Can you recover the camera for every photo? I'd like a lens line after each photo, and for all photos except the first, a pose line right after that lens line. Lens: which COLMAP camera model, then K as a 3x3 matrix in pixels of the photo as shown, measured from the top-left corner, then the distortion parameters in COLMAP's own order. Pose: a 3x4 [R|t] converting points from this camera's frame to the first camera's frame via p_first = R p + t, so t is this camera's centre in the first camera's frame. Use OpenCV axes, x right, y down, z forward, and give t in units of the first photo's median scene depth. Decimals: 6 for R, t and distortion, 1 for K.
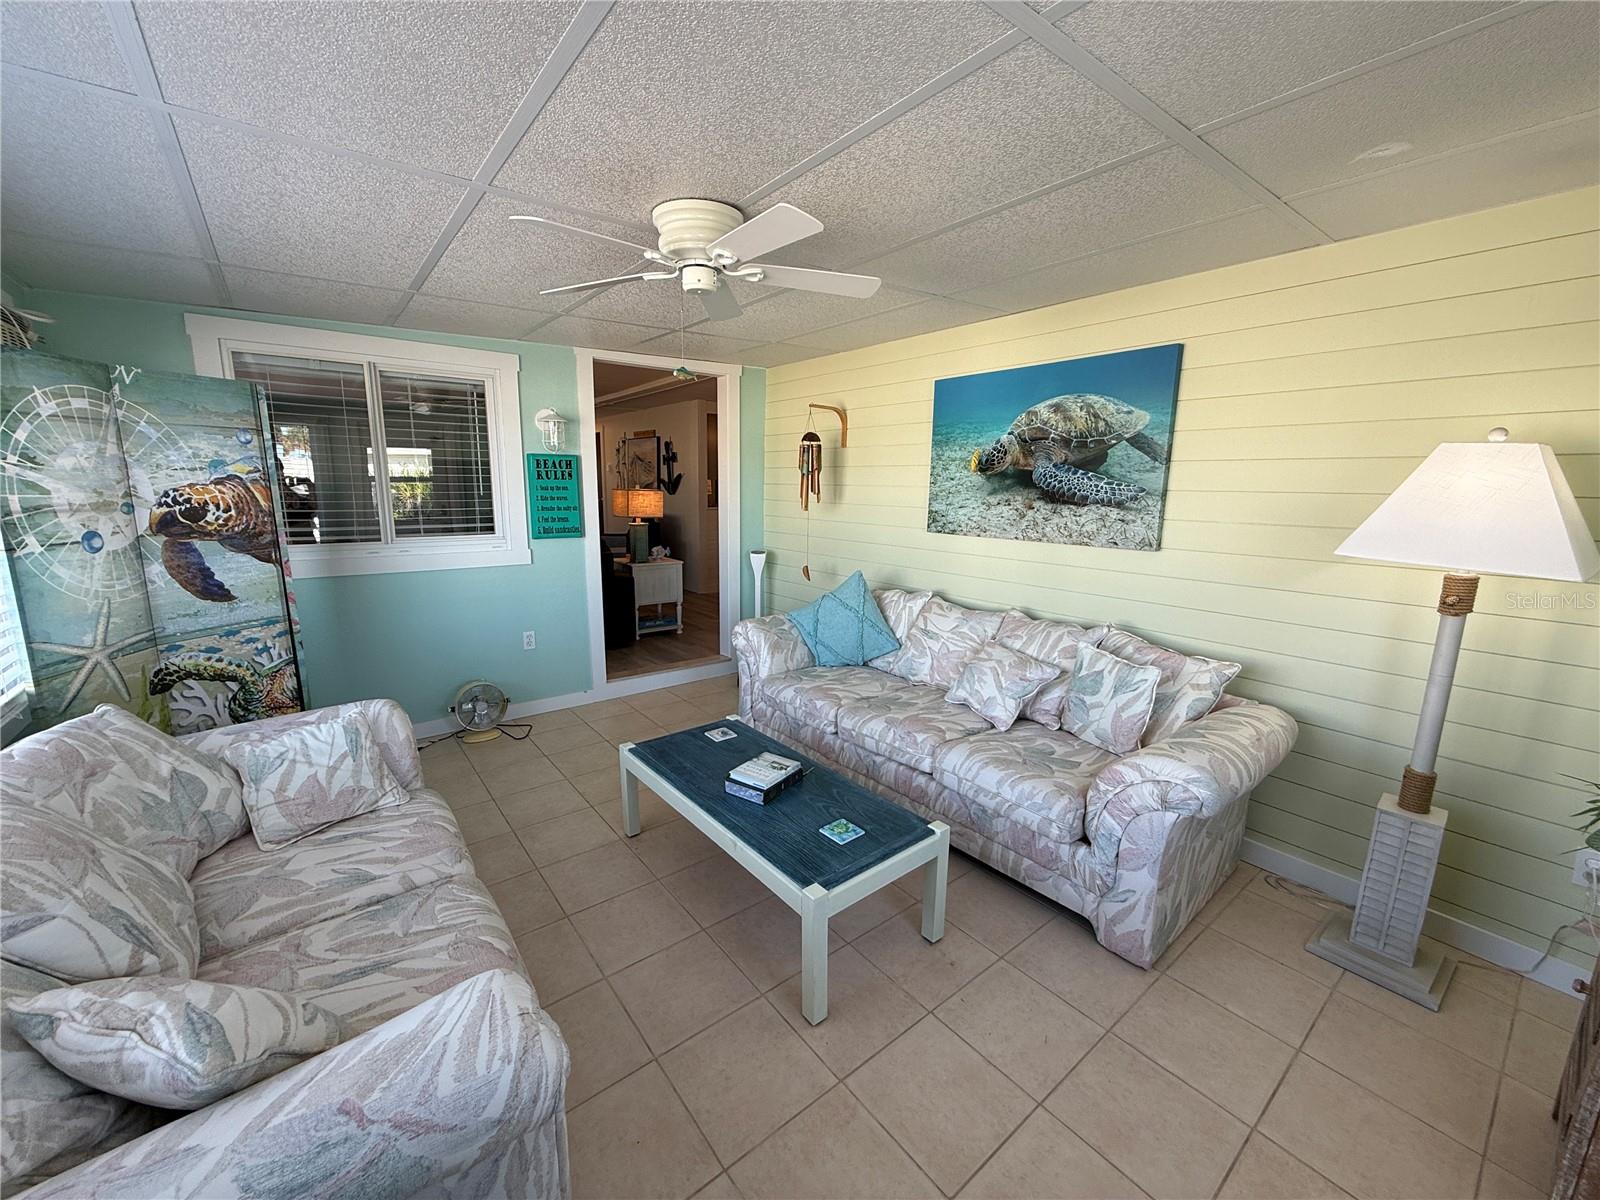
lens RADIAL K [[636.4, 0, 798.7], [0, 636.4, 601.7], [0, 0, 1]] dist [-0.001391, -0.000388]
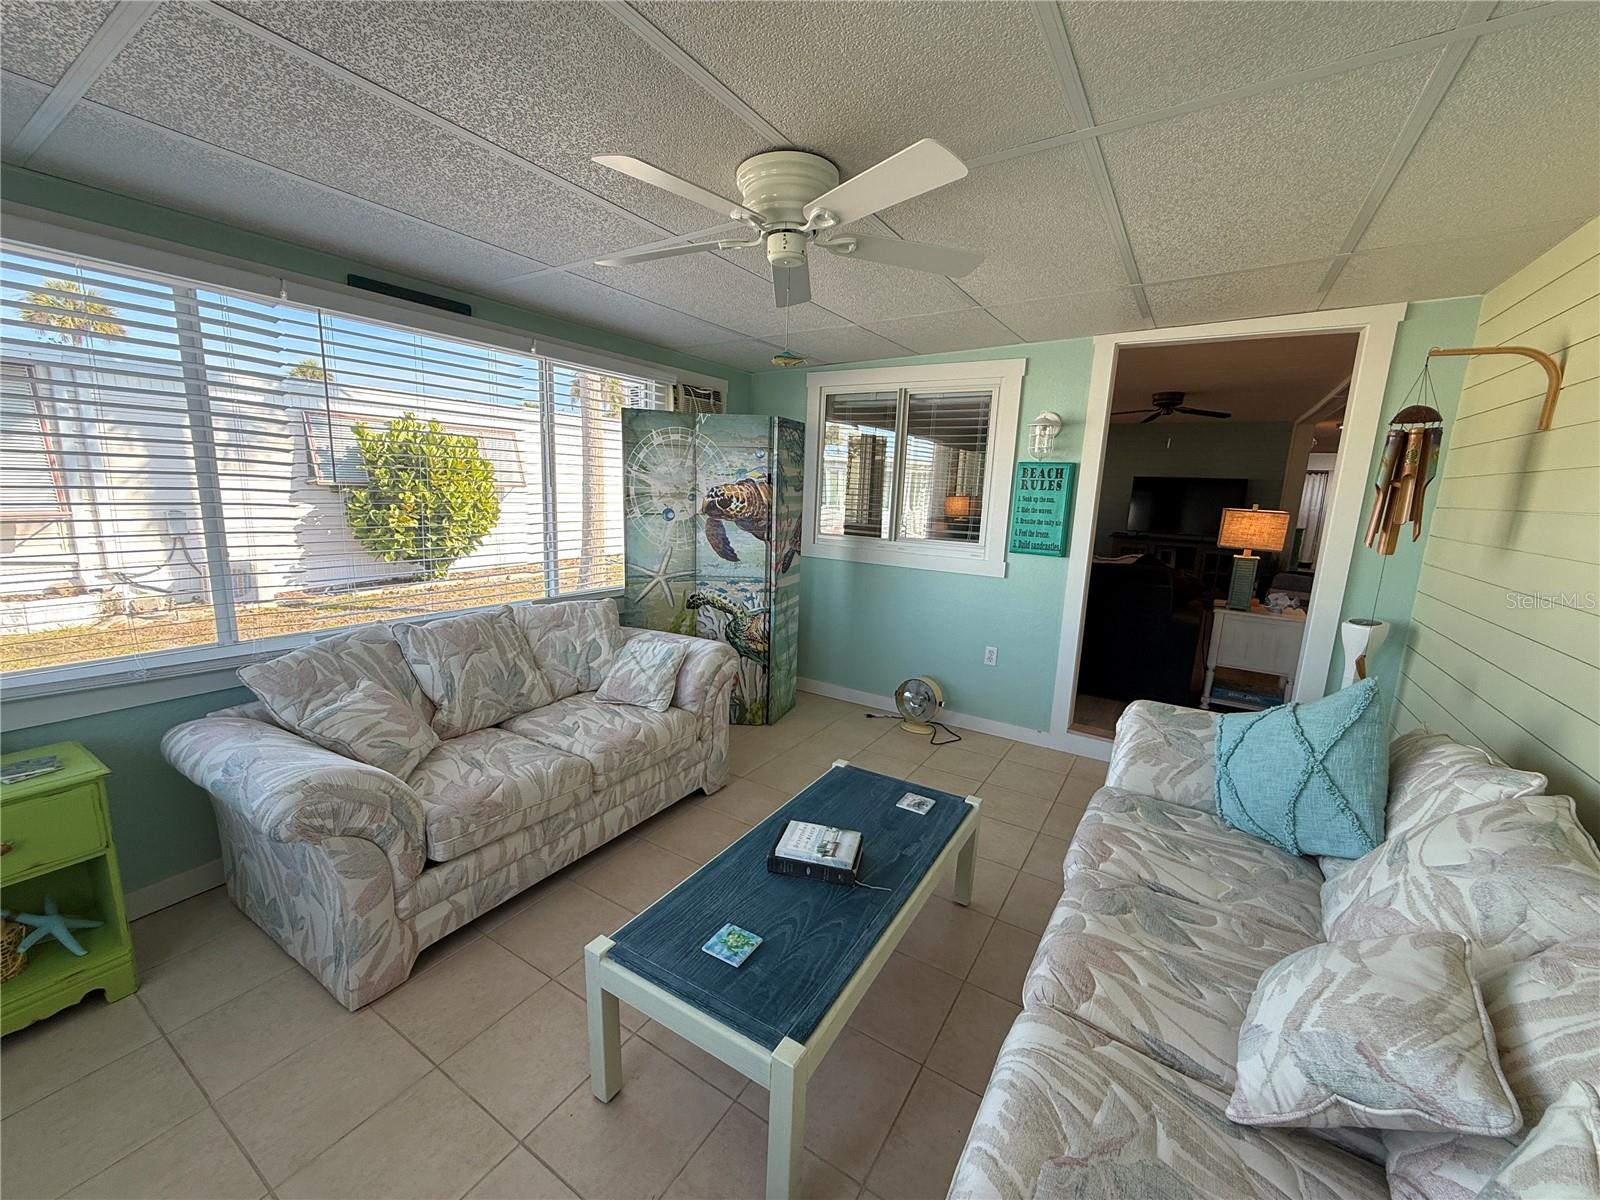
lens RADIAL K [[636.4, 0, 797.3], [0, 636.4, 603.2], [0, 0, 1]] dist [-0.001391, -0.000388]
pose [[0.331313, 0.174774, -0.927192, 0.591739], [-0.205370, 0.972491, 0.109928, -0.103428], [0.920899, 0.153997, 0.358093, 0.615601]]
